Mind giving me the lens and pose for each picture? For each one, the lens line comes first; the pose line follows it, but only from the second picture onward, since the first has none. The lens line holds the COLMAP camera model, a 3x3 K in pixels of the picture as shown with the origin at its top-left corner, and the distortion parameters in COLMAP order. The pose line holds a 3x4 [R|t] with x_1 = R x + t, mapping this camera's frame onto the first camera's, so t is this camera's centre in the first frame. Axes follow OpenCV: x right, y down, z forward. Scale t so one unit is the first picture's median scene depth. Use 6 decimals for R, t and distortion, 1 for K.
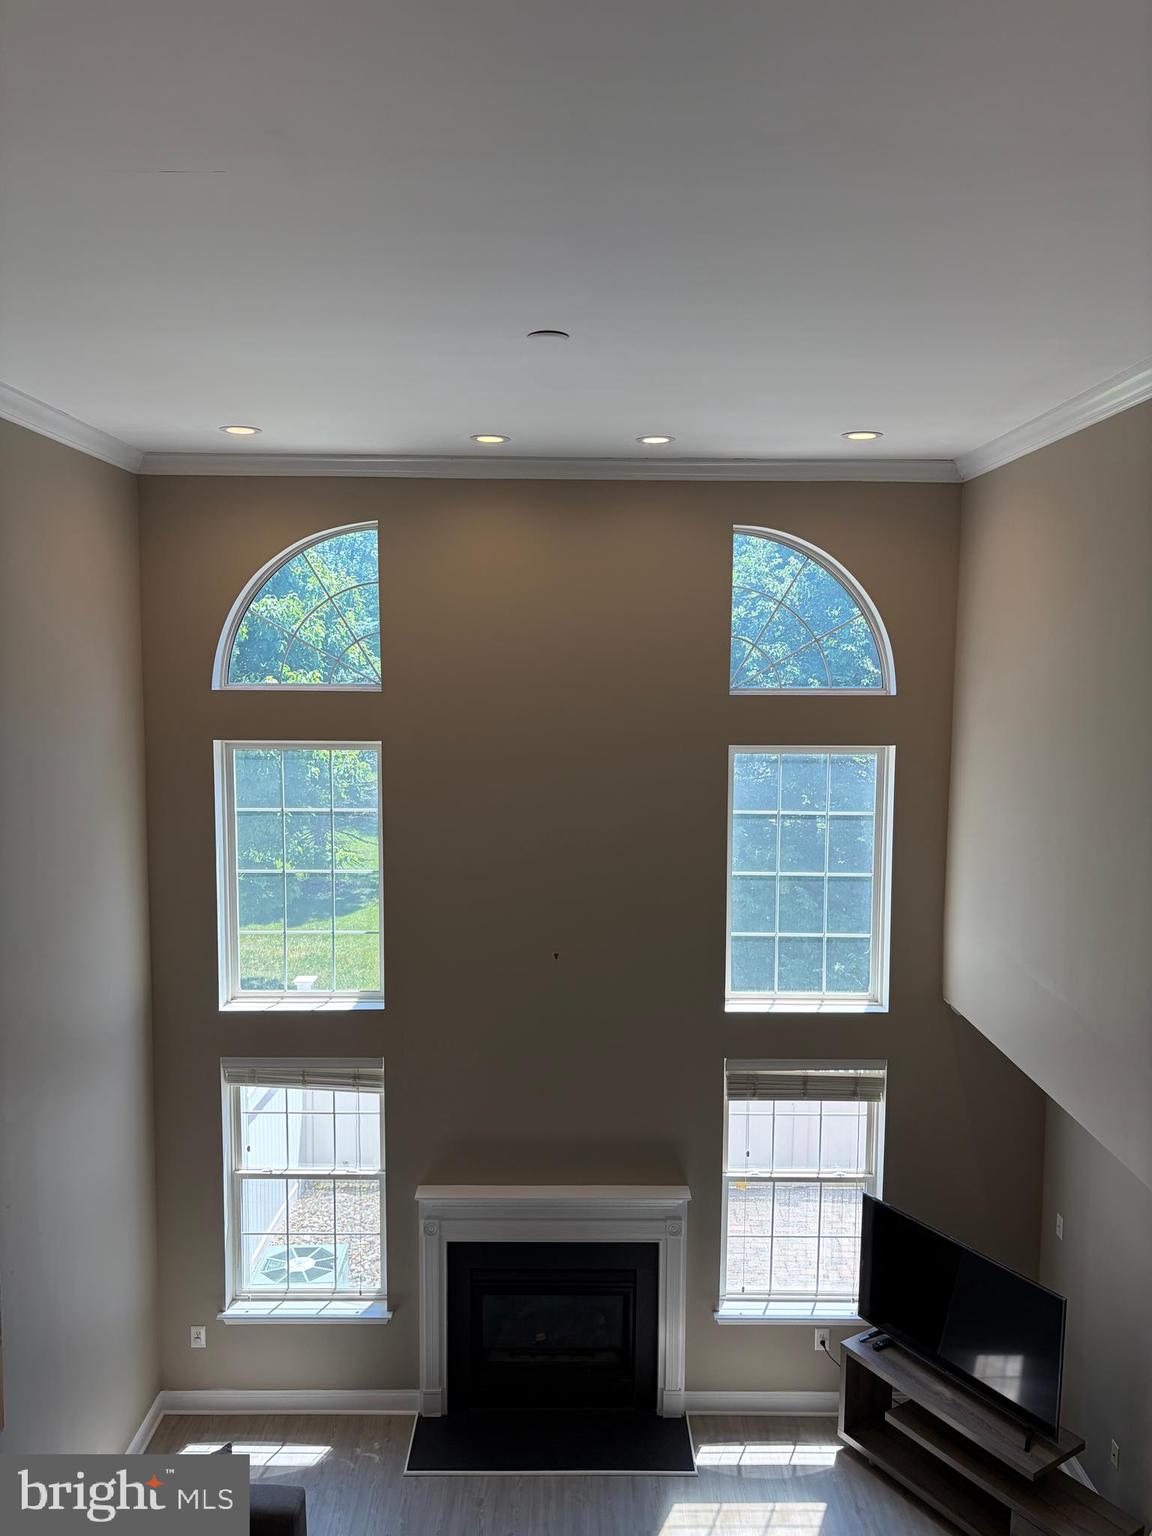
lens RADIAL K [[1168.4, 0, 576.7], [0, 1168.4, 759.5], [0, 0, 1]] dist [0.066234, -0.059466]
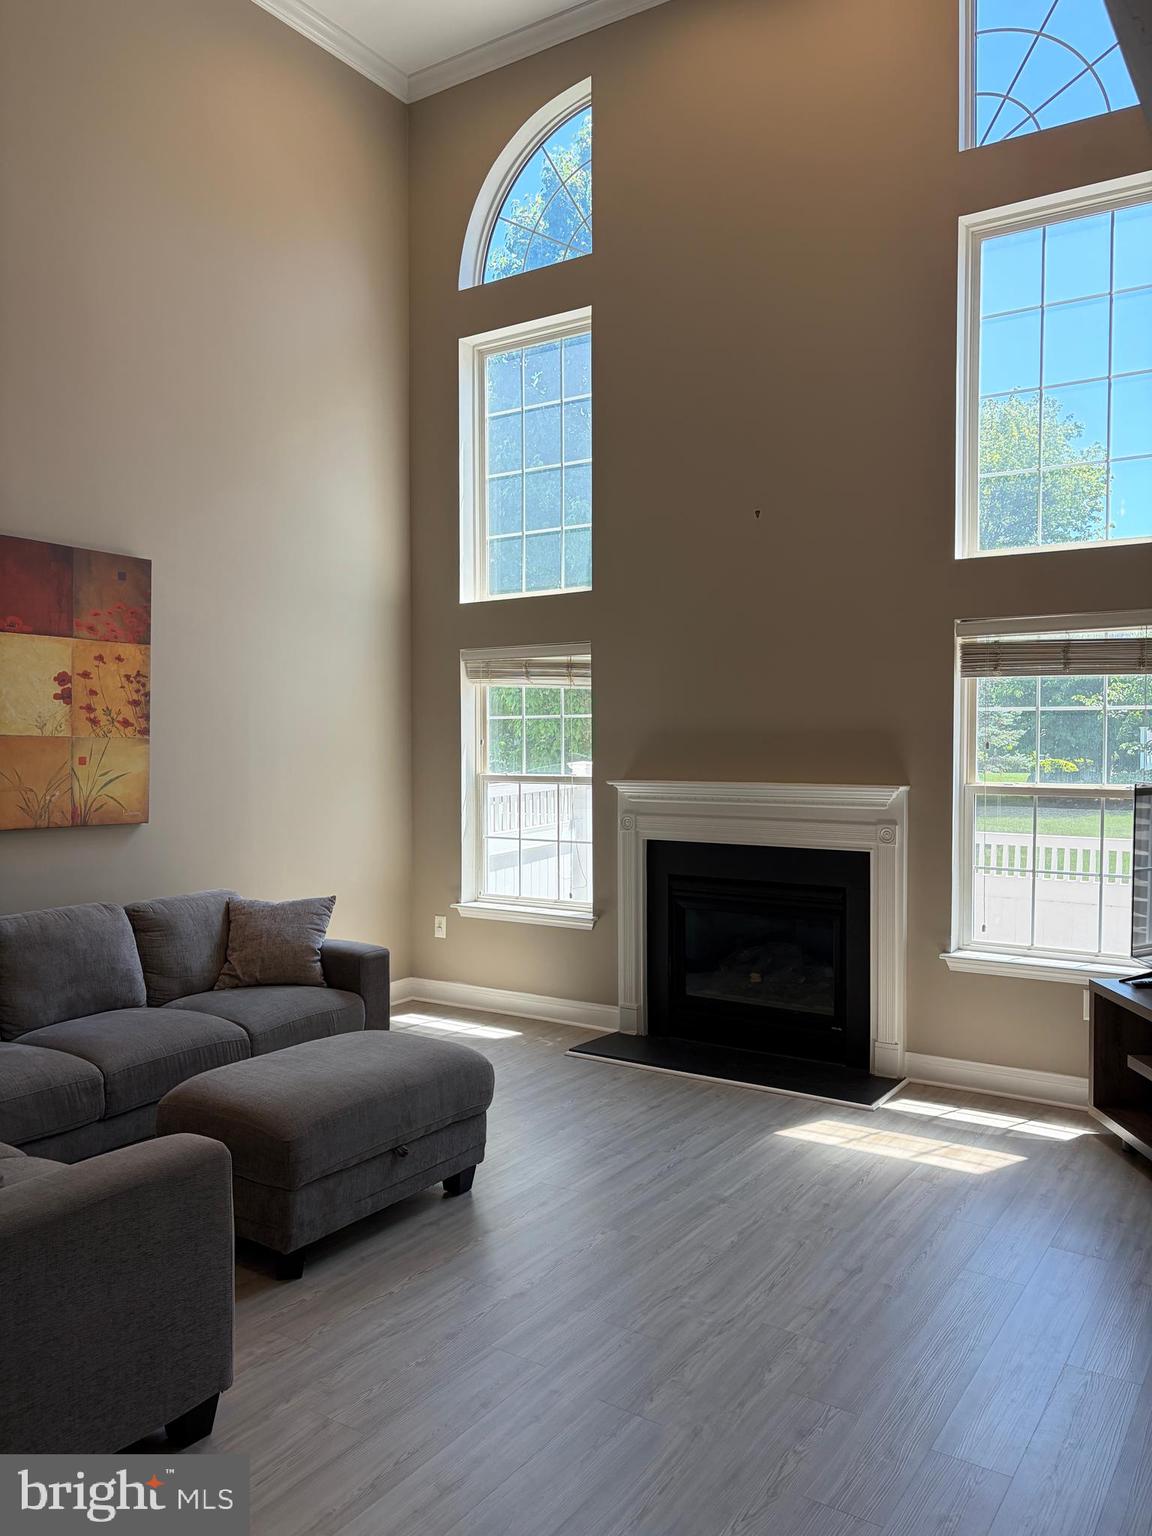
lens RADIAL K [[1168.4, 0, 576.7], [0, 1168.4, 759.5], [0, 0, 1]] dist [0.066234, -0.059466]
pose [[0.825499, -0.001803, -0.564401, 0.361778], [-0.051324, 0.995612, -0.078248, 0.421630], [0.562065, 0.093561, 0.821784, 0.217103]]
